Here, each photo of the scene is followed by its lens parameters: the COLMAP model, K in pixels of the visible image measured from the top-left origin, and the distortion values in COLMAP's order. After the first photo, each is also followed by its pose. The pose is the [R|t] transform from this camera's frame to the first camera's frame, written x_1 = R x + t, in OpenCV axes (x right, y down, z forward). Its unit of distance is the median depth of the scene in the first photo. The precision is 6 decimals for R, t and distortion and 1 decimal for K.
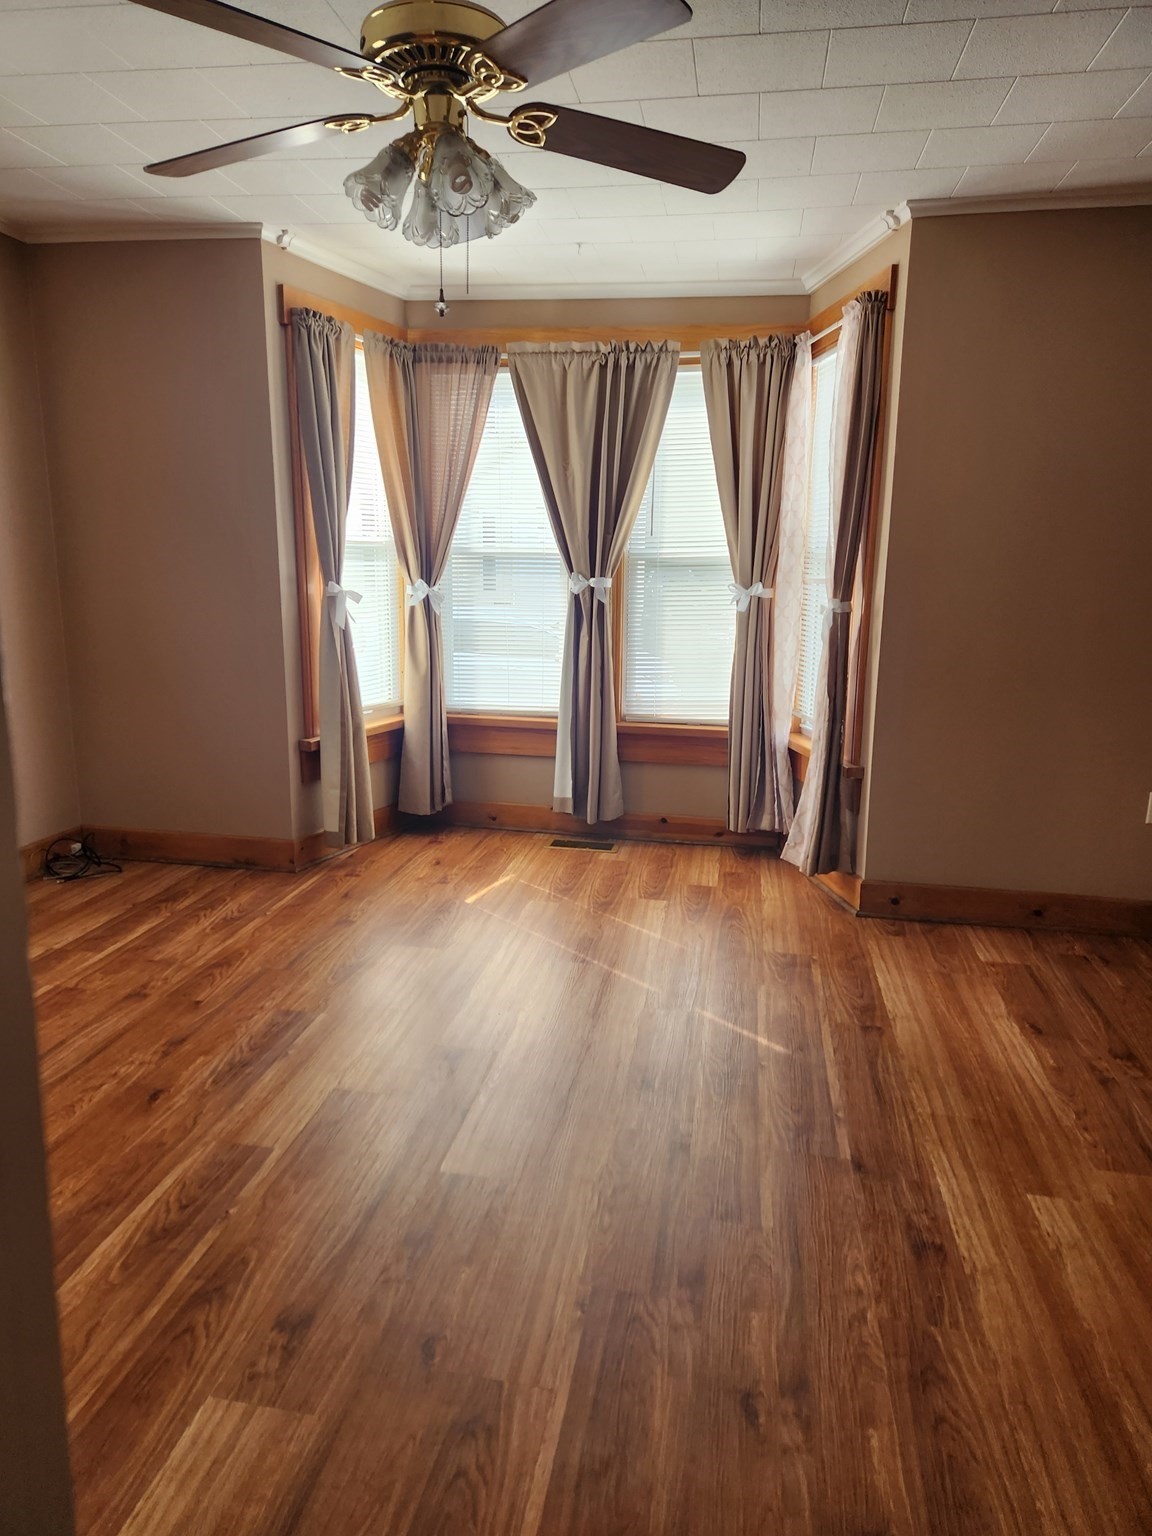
lens RADIAL K [[1008.2, 0, 565.6], [0, 1008.2, 768.7], [0, 0, 1]] dist [0.080672, -0.072064]
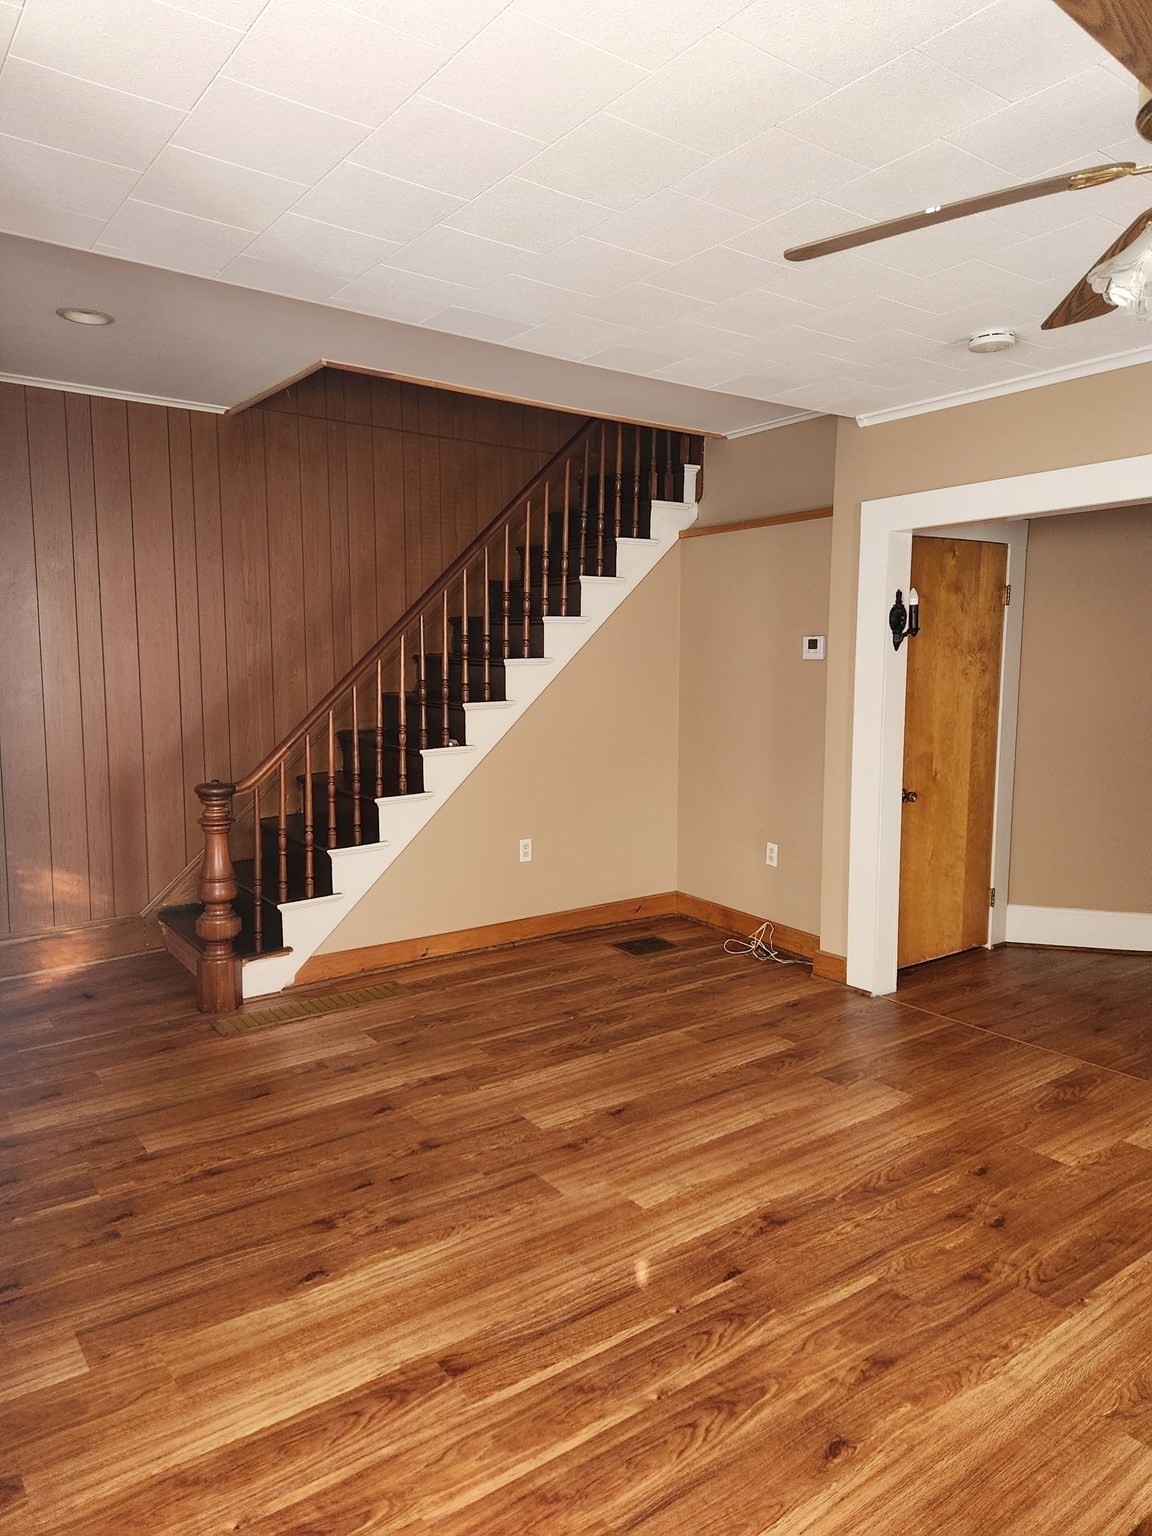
lens RADIAL K [[1008.2, 0, 565.6], [0, 1008.2, 768.7], [0, 0, 1]] dist [0.080672, -0.072064]
pose [[-0.719971, -0.084722, 0.688813, -0.224113], [0.132588, 0.957448, 0.256348, -0.330723], [-0.681221, 0.275892, -0.678101, 1.377214]]
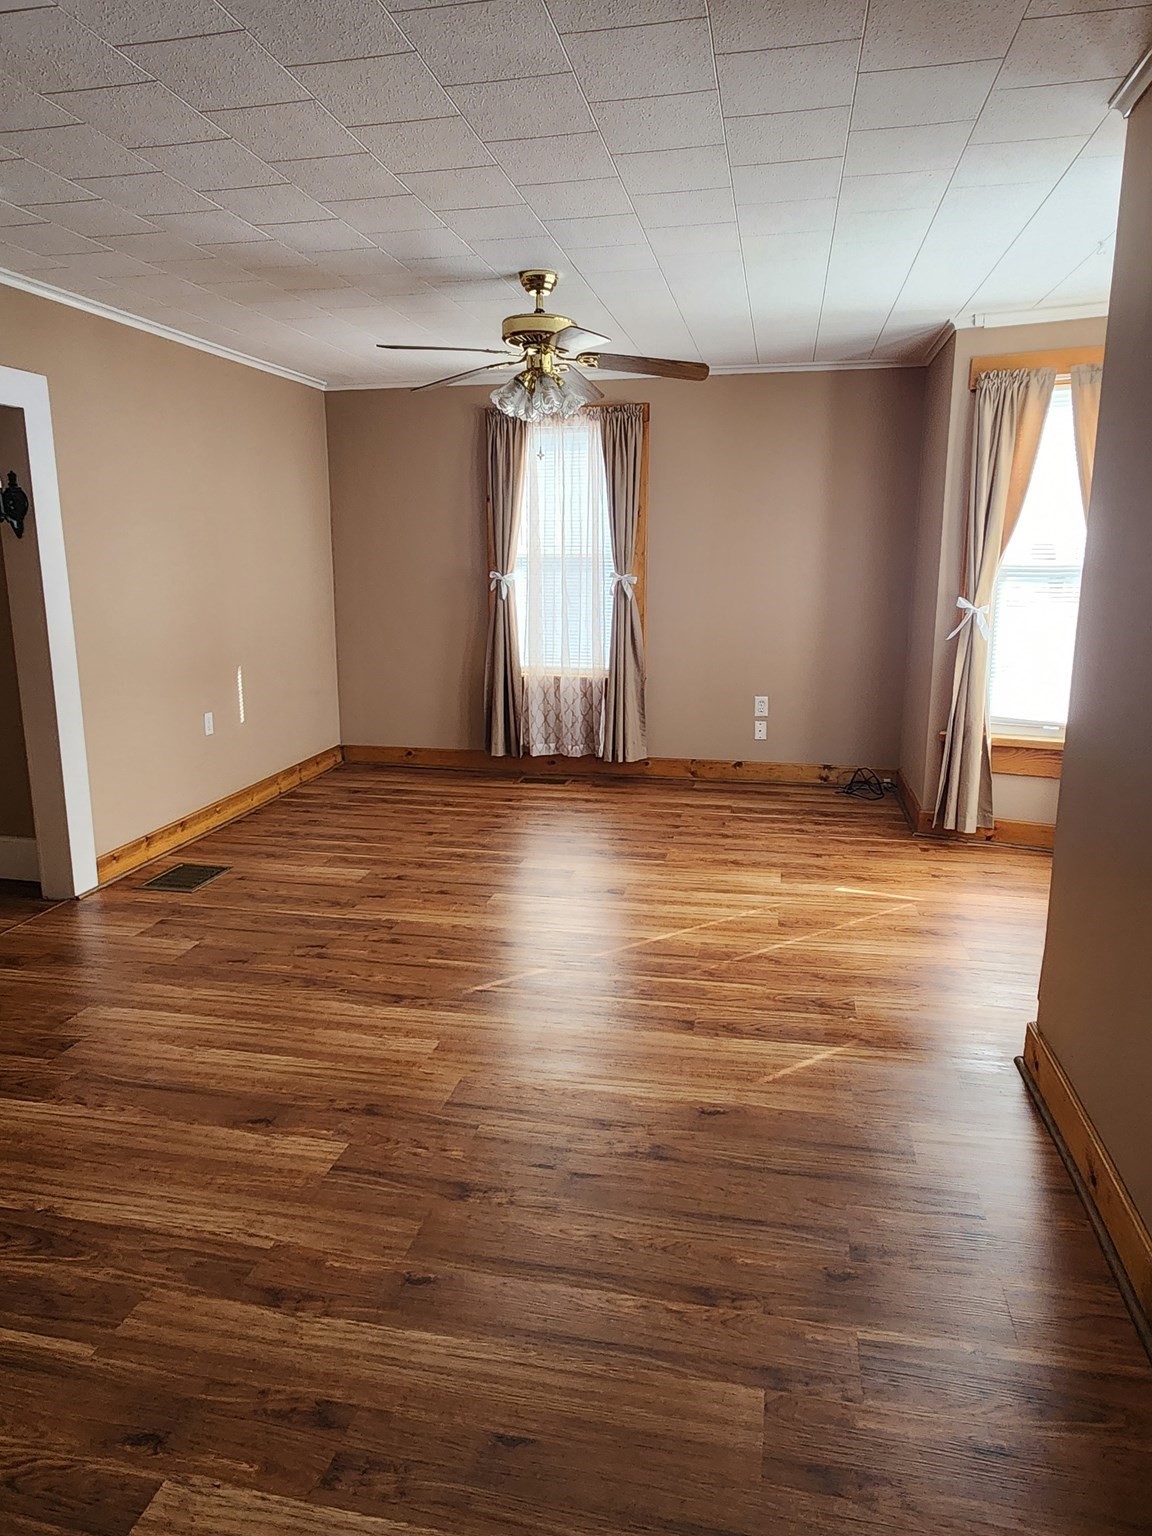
lens RADIAL K [[985.3, 0, 576.0], [0, 985.3, 768.0], [0, 0, 1]] dist [-0.002543, -0.001800]
pose [[-0.034614, 0.198745, -0.979440, 1.317776], [-0.202707, 0.958260, 0.201611, -0.194594], [0.978628, 0.205518, 0.007118, 0.860851]]
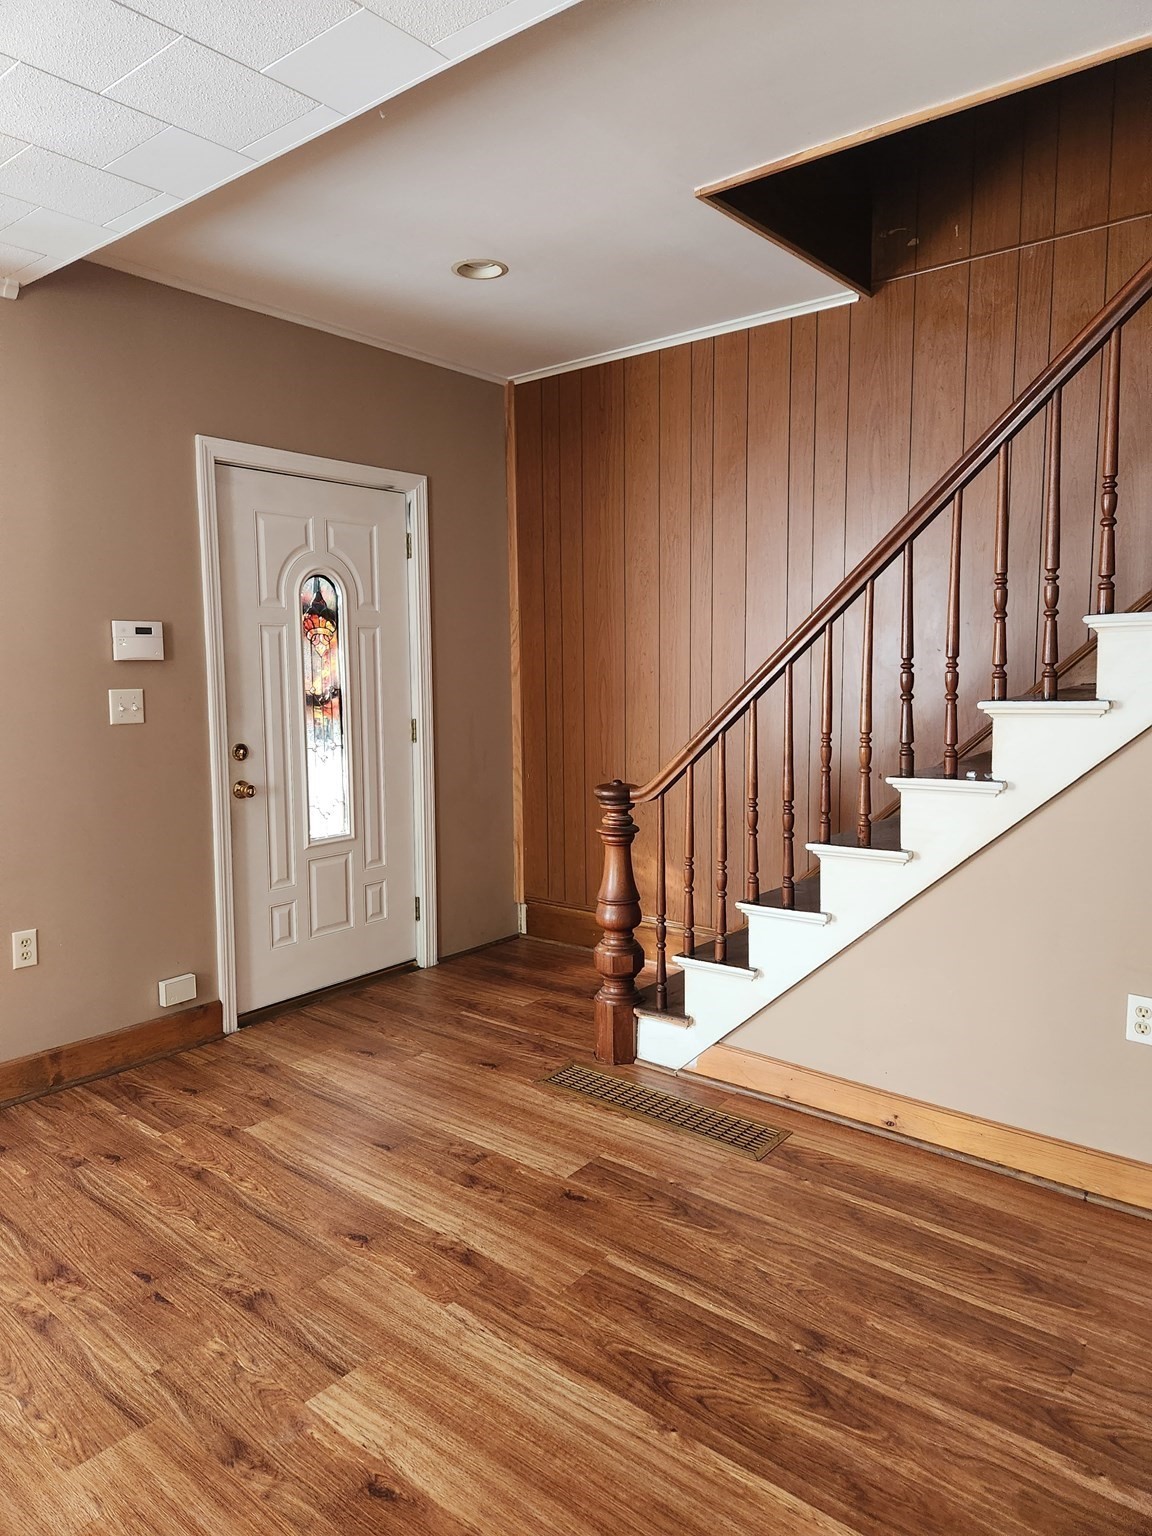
lens RADIAL K [[1026.4, 0, 542.6], [0, 1026.4, 751.1], [0, 0, 1]] dist [0.060308, -0.043955]
pose [[0.502065, -0.095410, 0.859551, 0.063731], [0.187025, 0.982355, -0.000200, -0.056254], [-0.844365, 0.160858, 0.511050, 0.181394]]
